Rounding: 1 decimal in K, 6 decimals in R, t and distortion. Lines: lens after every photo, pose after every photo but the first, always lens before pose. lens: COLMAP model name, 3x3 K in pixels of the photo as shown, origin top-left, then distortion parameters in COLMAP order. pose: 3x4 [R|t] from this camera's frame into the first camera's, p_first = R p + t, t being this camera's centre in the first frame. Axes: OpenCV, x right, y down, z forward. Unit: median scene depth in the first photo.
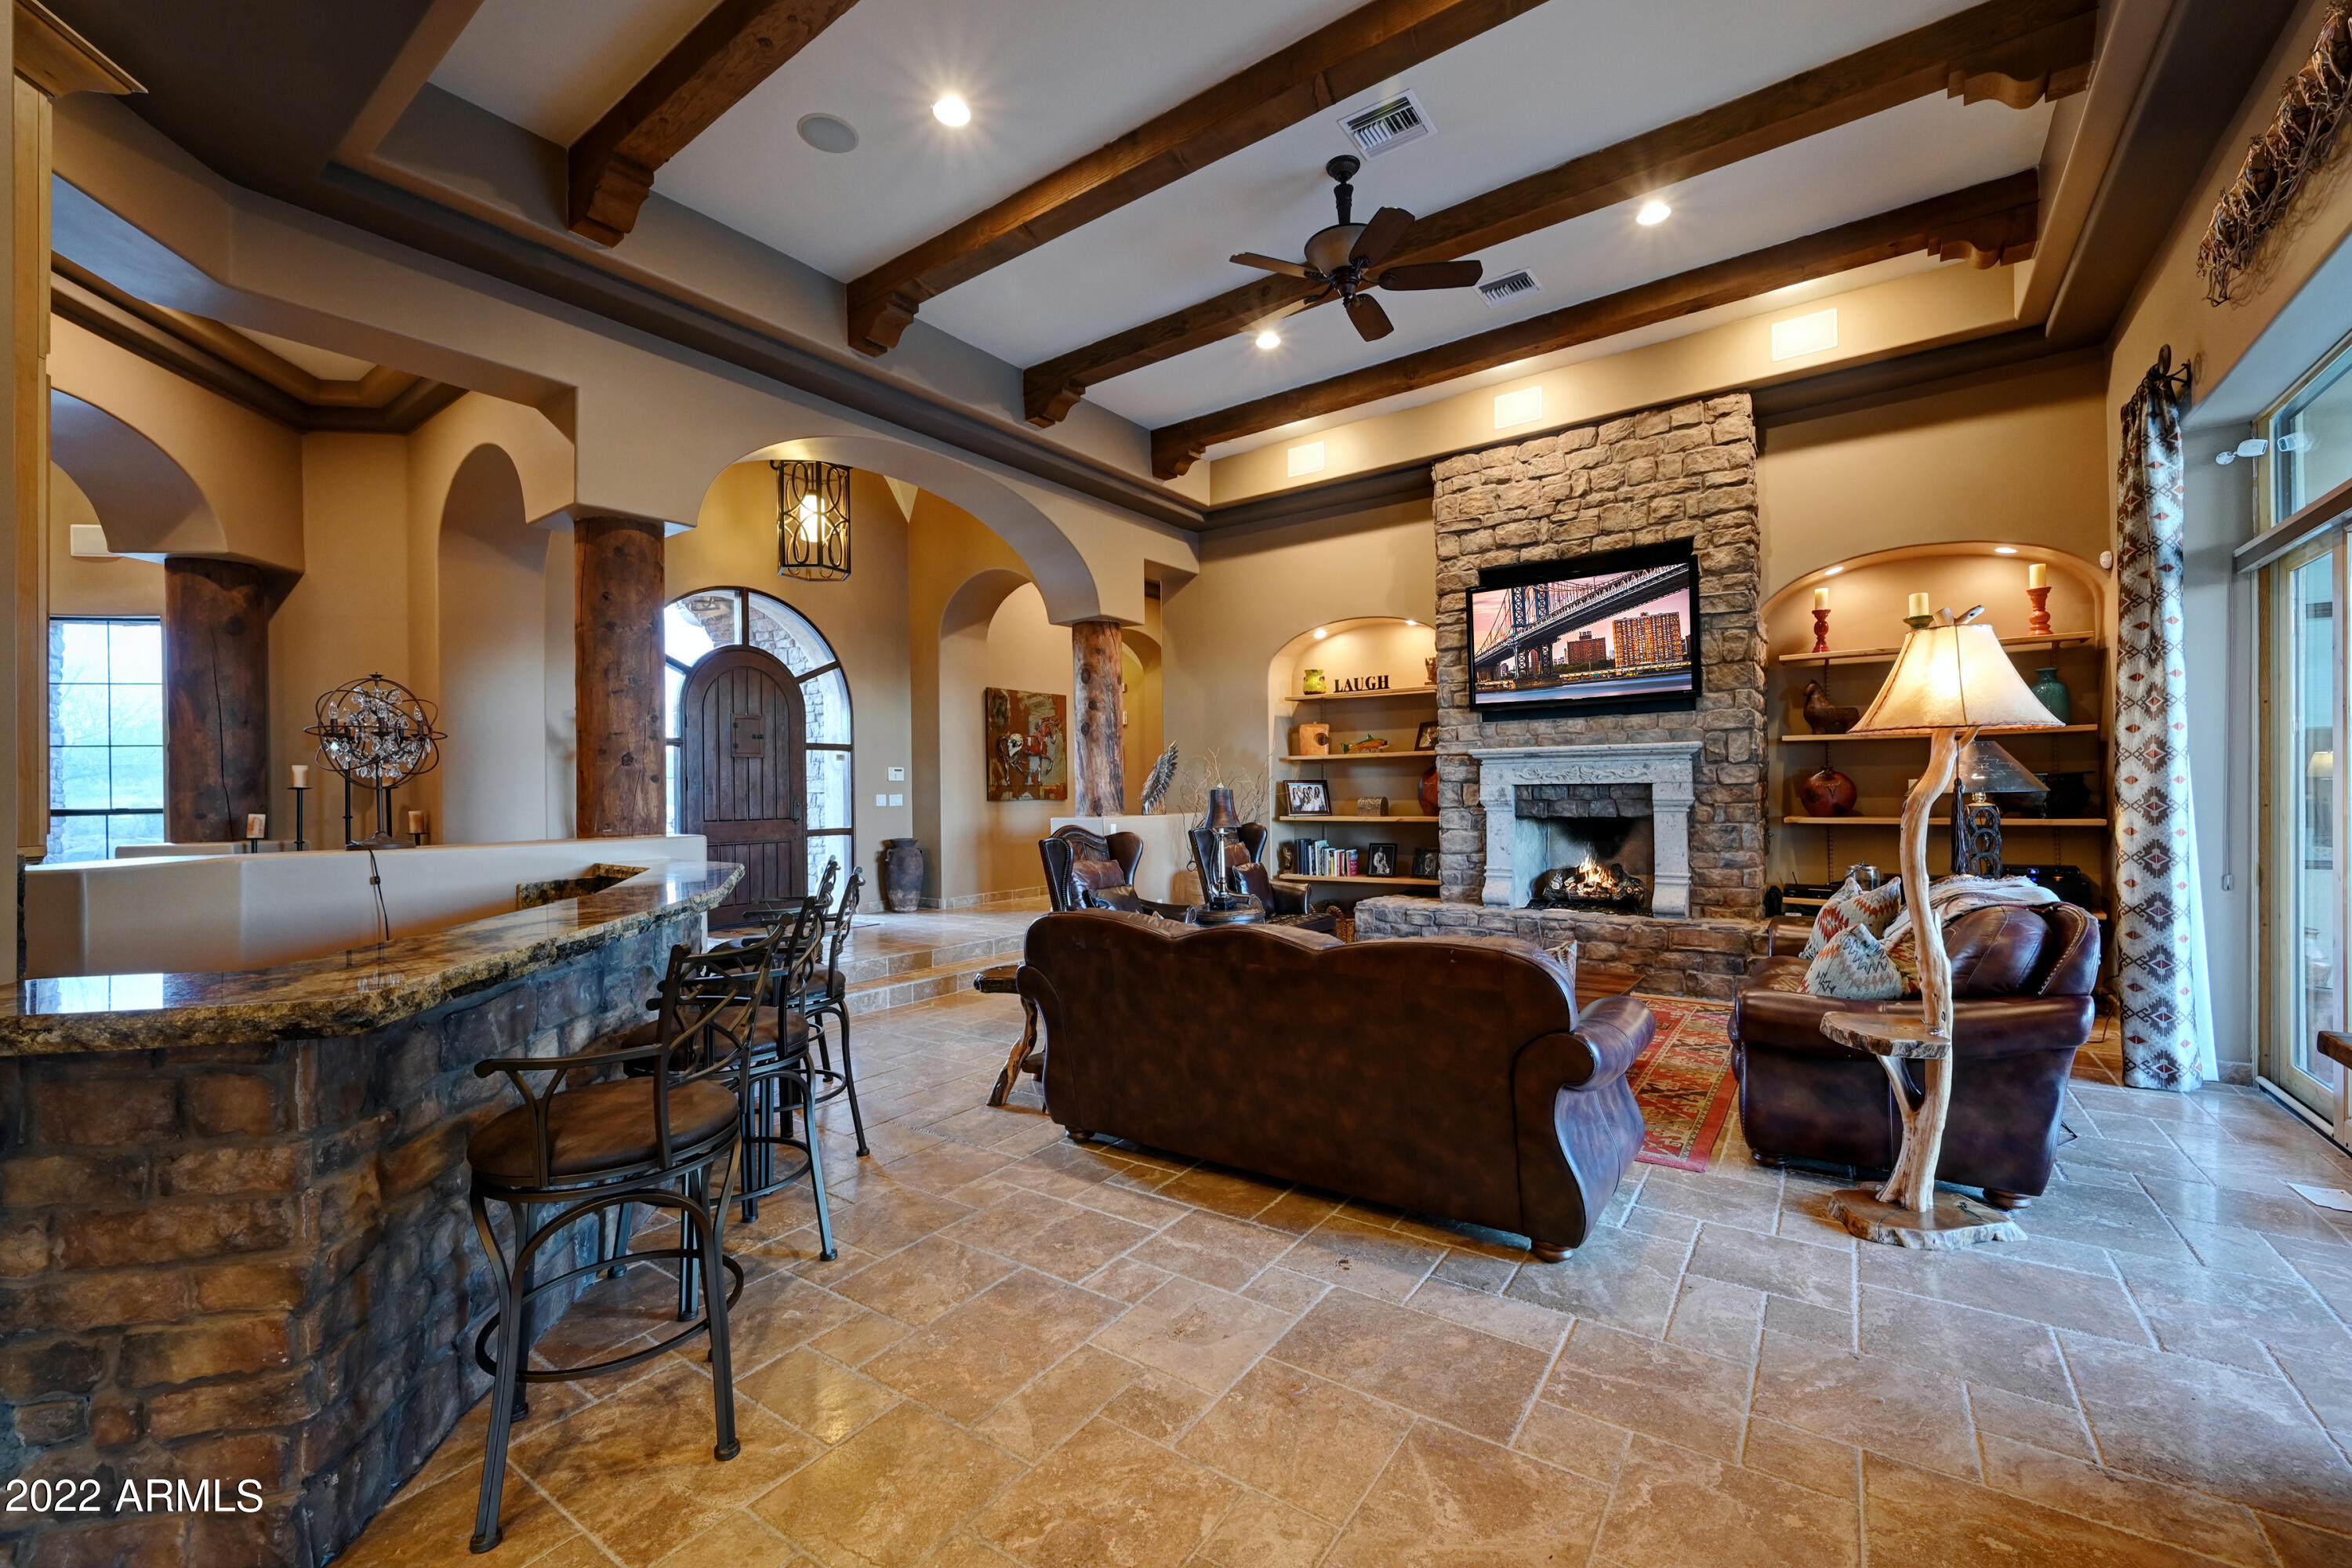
lens RADIAL K [[926.1, 0, 1187.6], [0, 926.1, 792.7], [0, 0, 1]] dist [-0.000640, -0.000108]
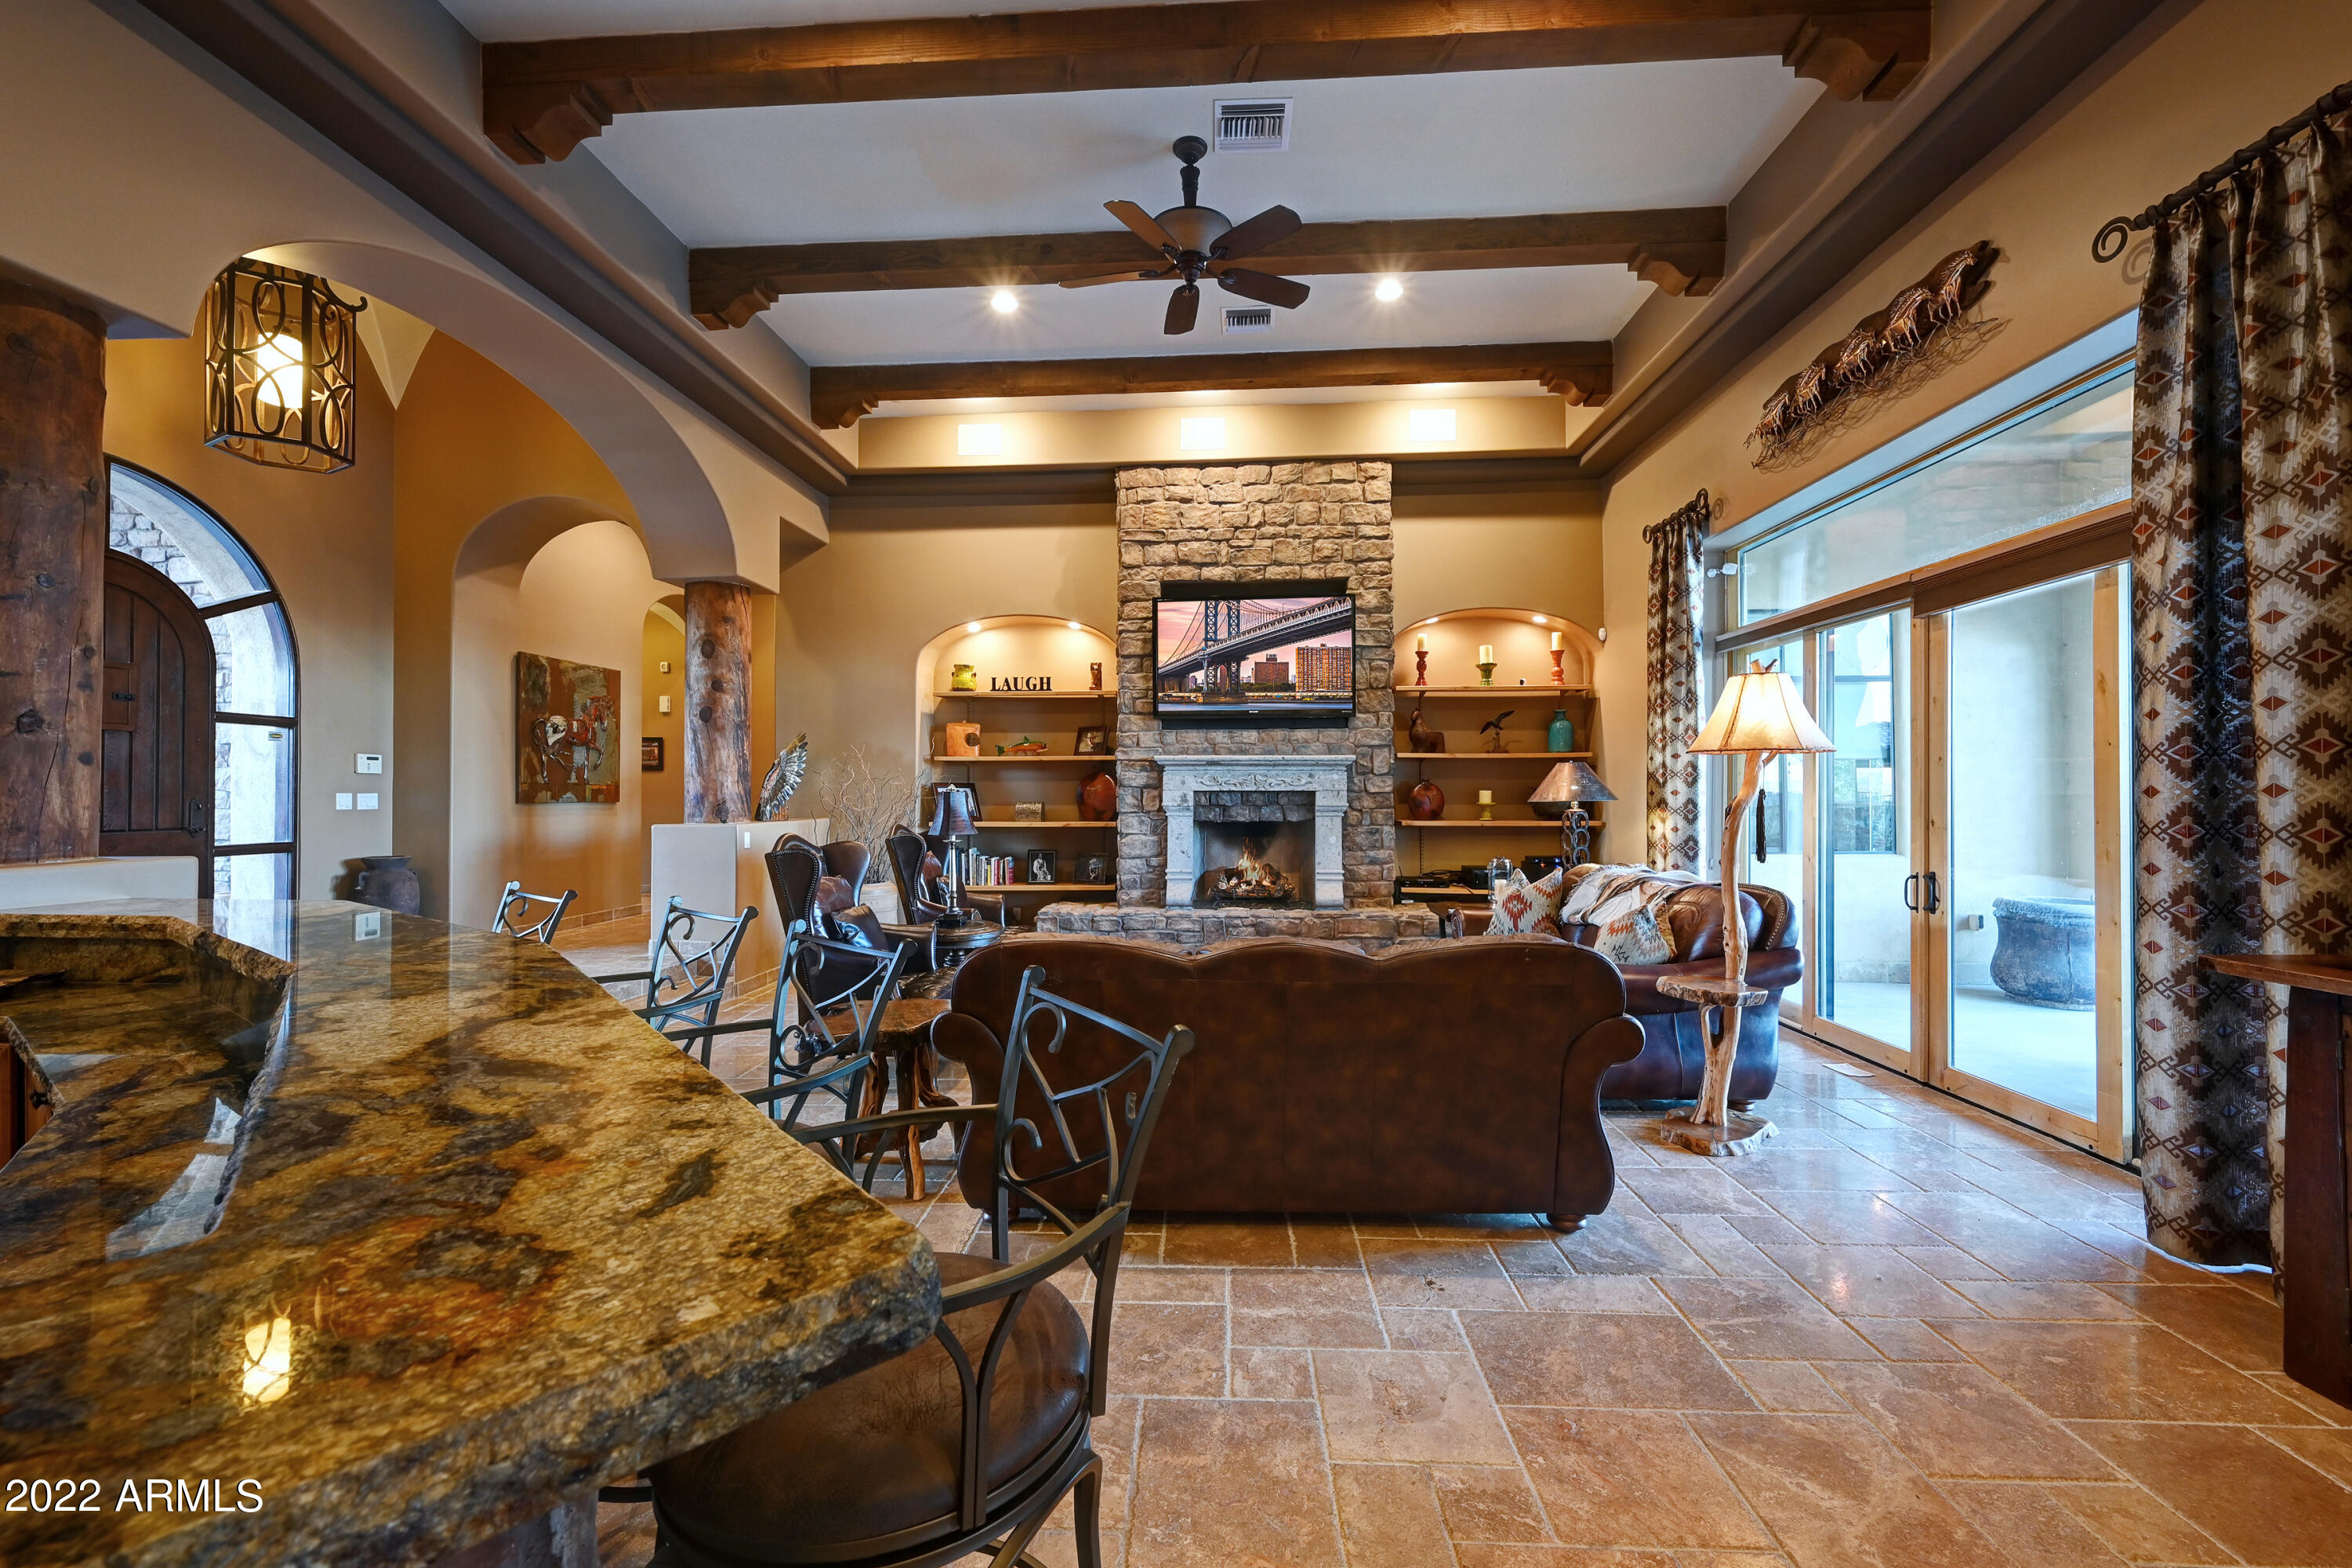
lens RADIAL K [[926.1, 0, 1172.4], [0, 926.1, 786.8], [0, 0, 1]] dist [-0.000640, -0.000108]
pose [[0.852821, 0.016030, 0.521957, -0.235854], [-0.008921, 0.999830, -0.016130, 0.004305], [-0.522127, 0.009099, 0.852819, 0.131649]]
